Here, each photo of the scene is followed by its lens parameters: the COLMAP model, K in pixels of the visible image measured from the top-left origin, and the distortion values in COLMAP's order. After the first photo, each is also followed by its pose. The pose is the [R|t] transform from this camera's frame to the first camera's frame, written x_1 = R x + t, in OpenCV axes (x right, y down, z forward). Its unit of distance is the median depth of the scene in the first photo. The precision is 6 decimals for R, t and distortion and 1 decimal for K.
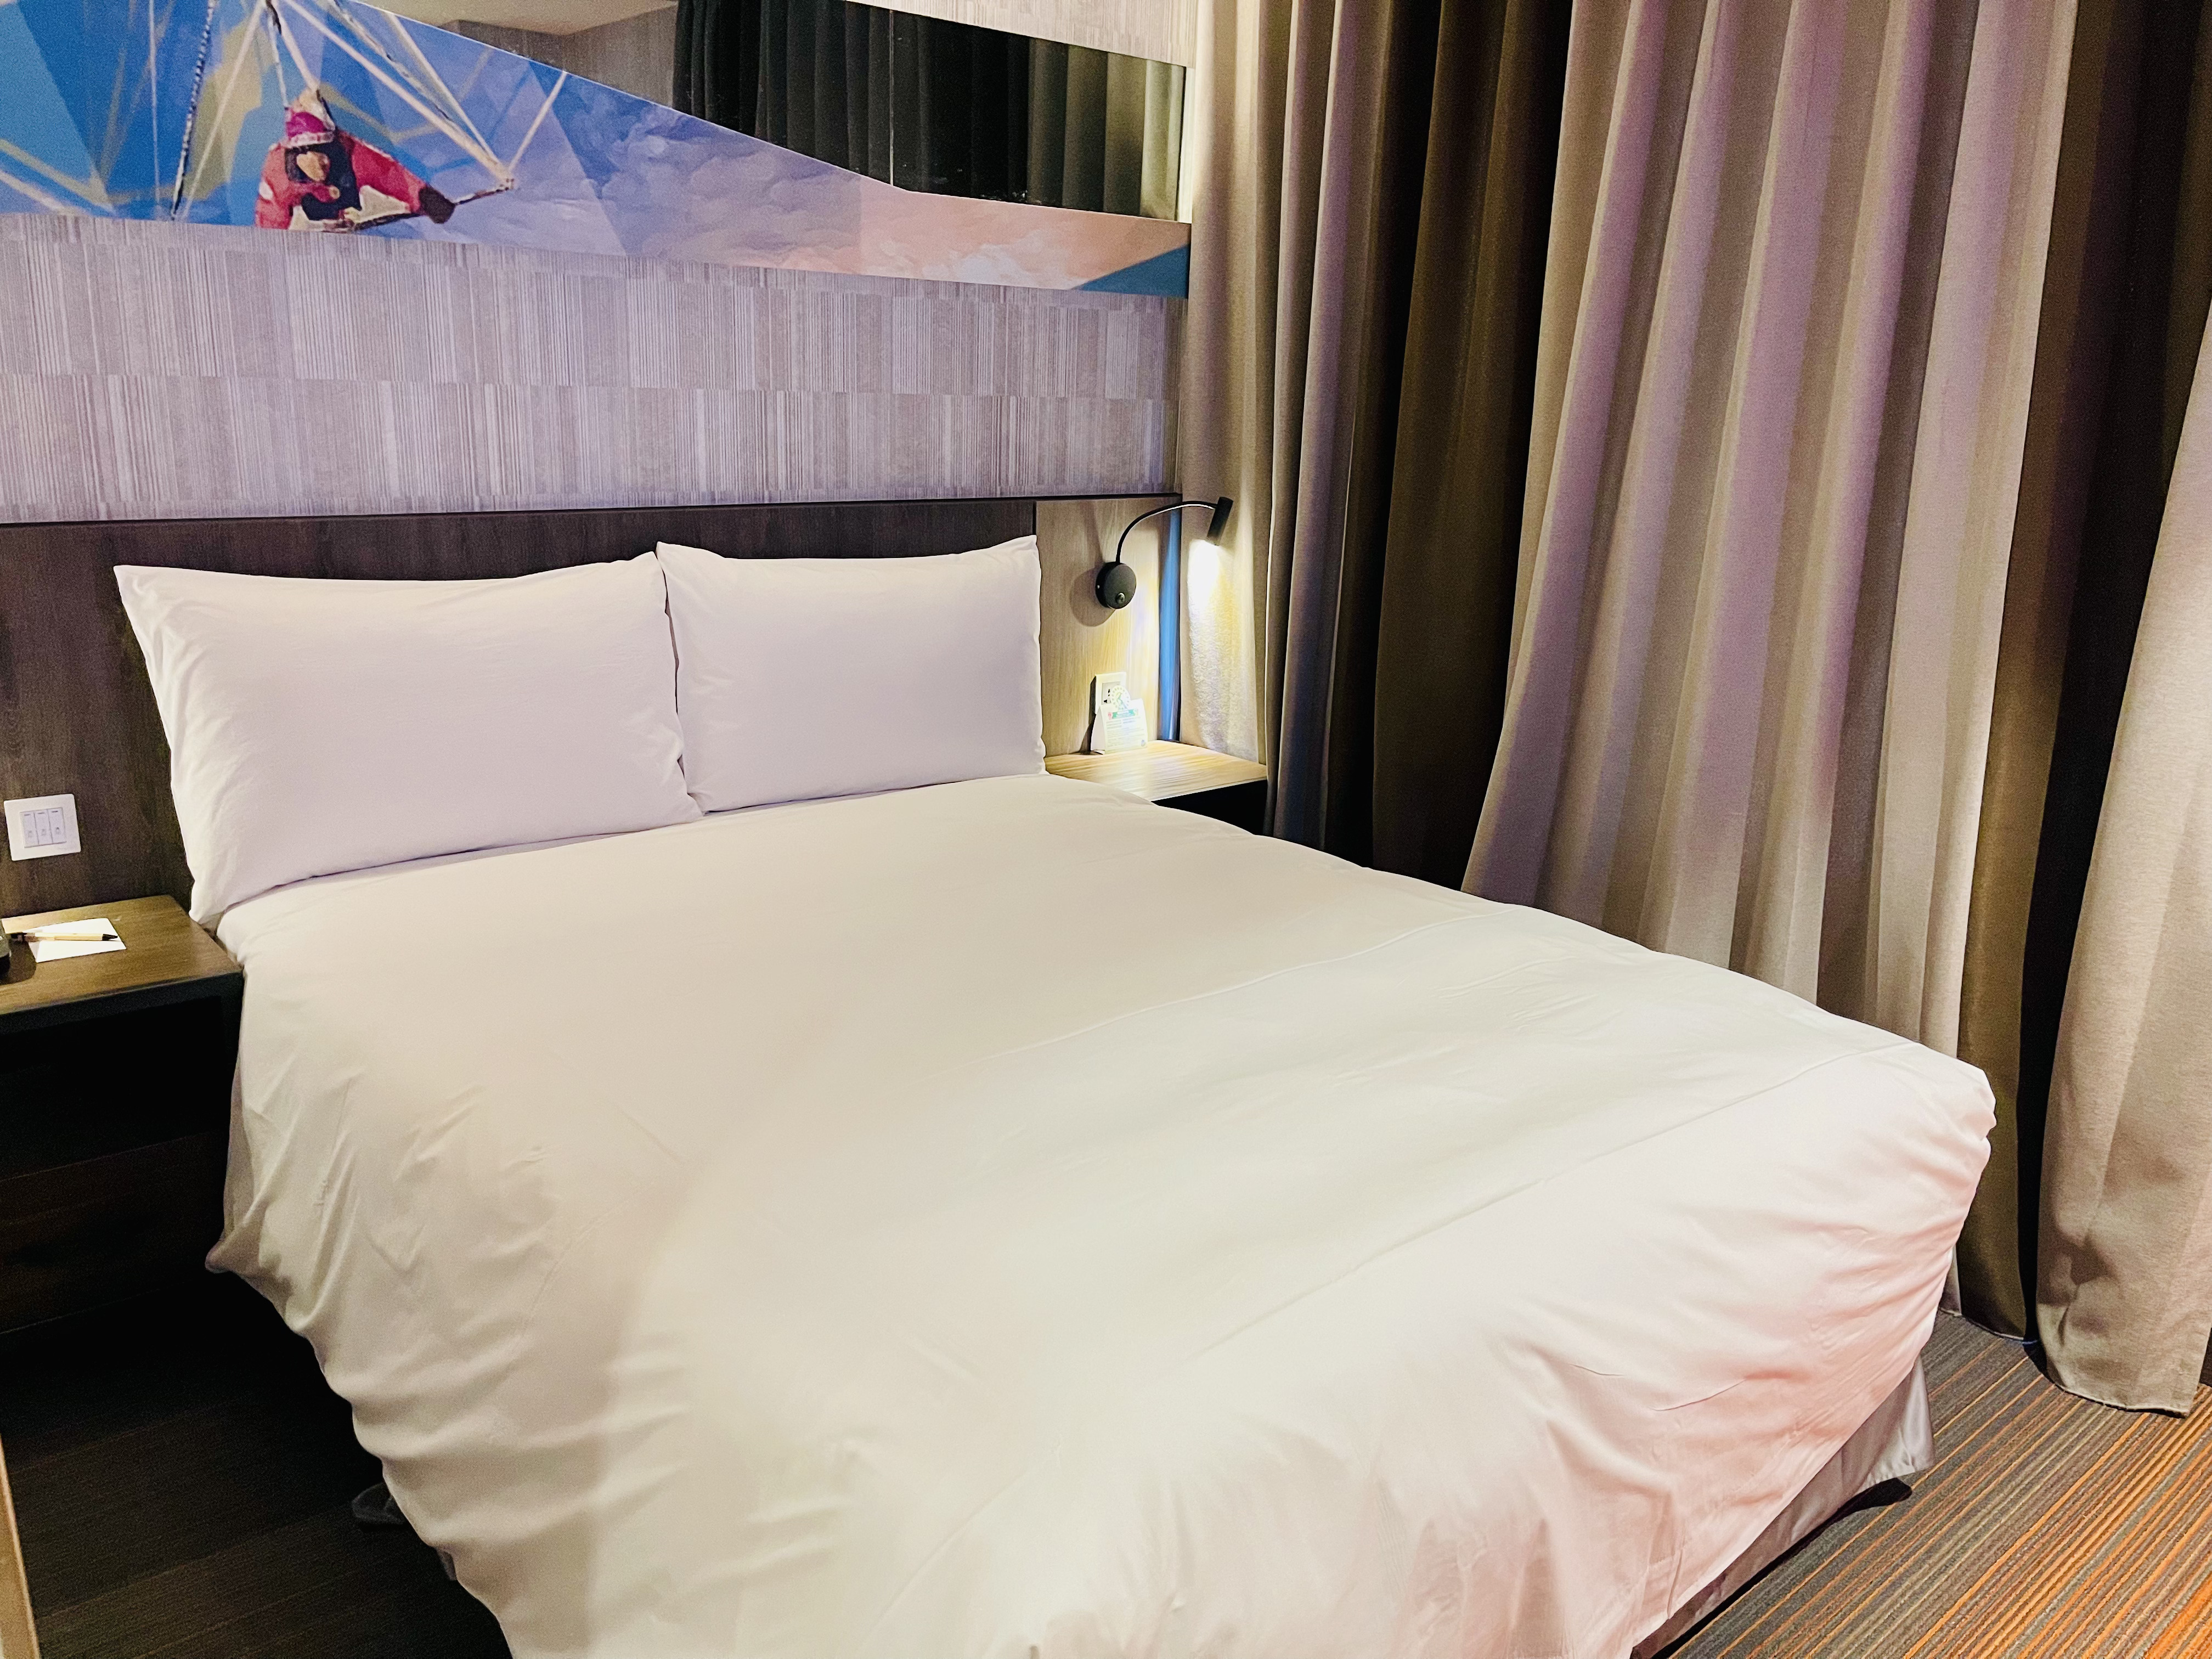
lens RADIAL K [[1708.3, 0, 1106.0], [0, 1708.3, 829.5], [0, 0, 1]] dist [0.052704, -0.065908]
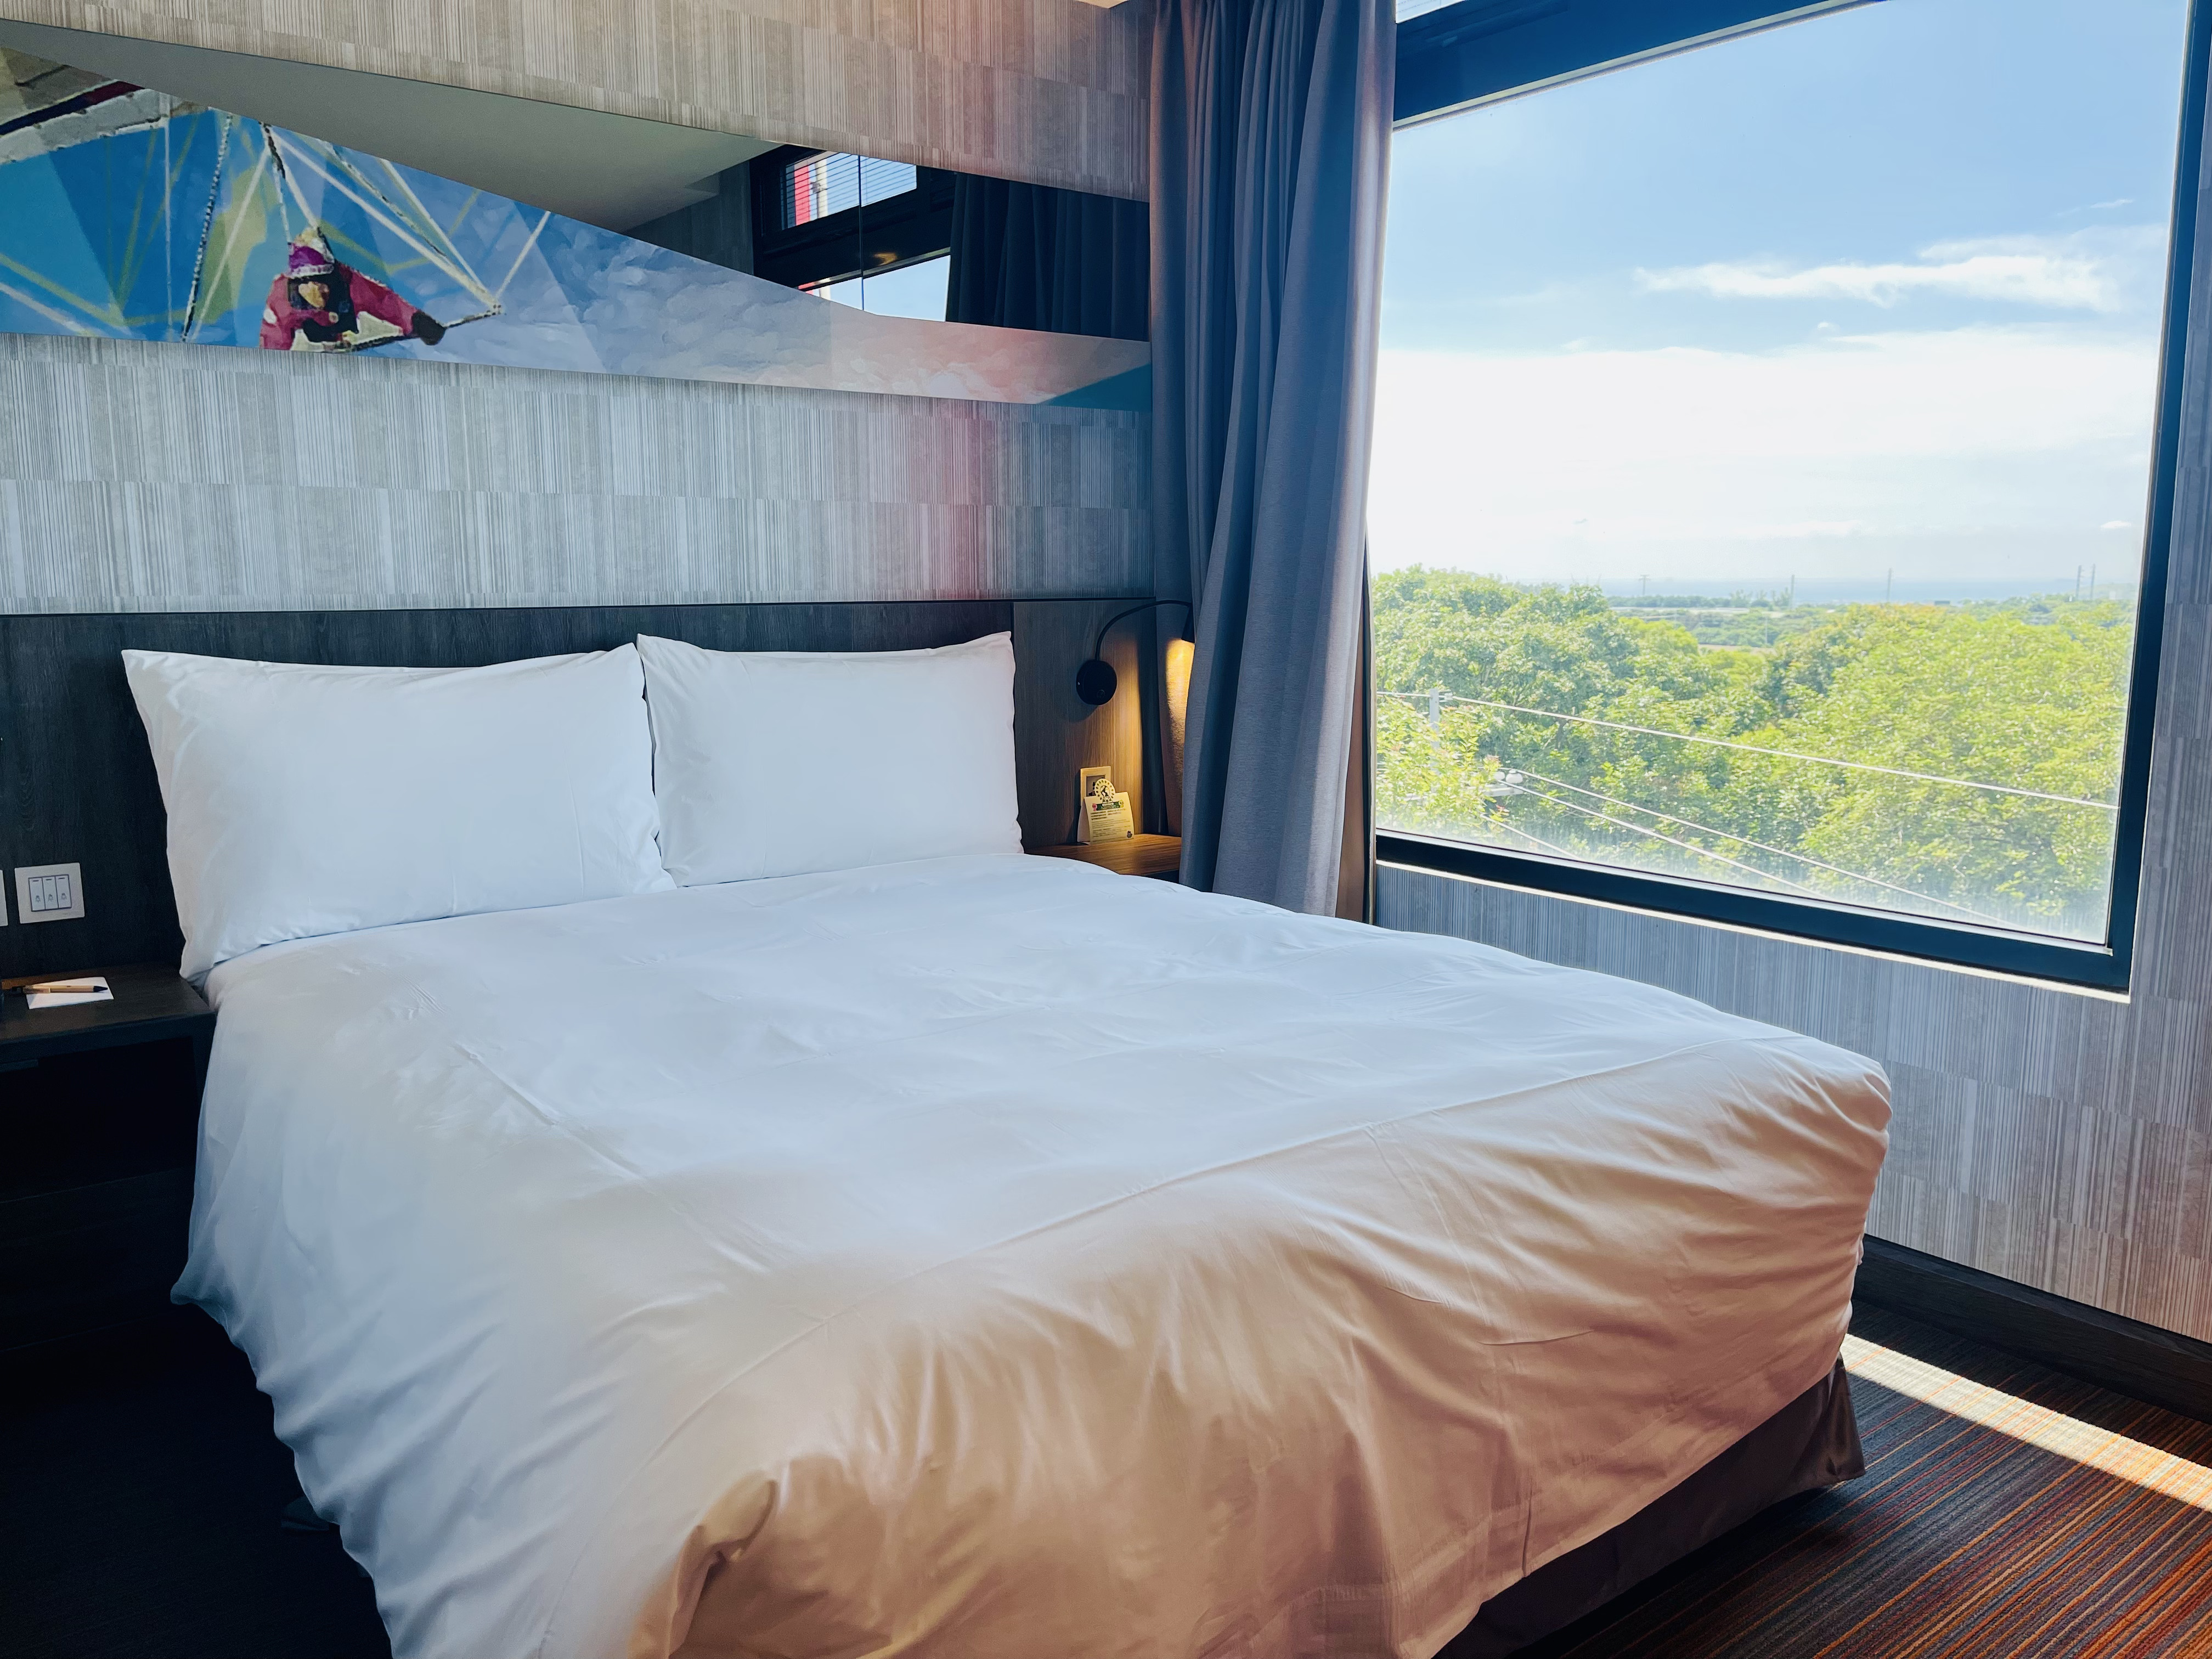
lens RADIAL K [[1708.3, 0, 1106.0], [0, 1708.3, 829.5], [0, 0, 1]] dist [0.052704, -0.065908]
pose [[0.997715, -0.027805, -0.061584, 0.106482], [0.020753, 0.993455, -0.112323, 0.091765], [0.064304, 0.110788, 0.991762, -0.029680]]
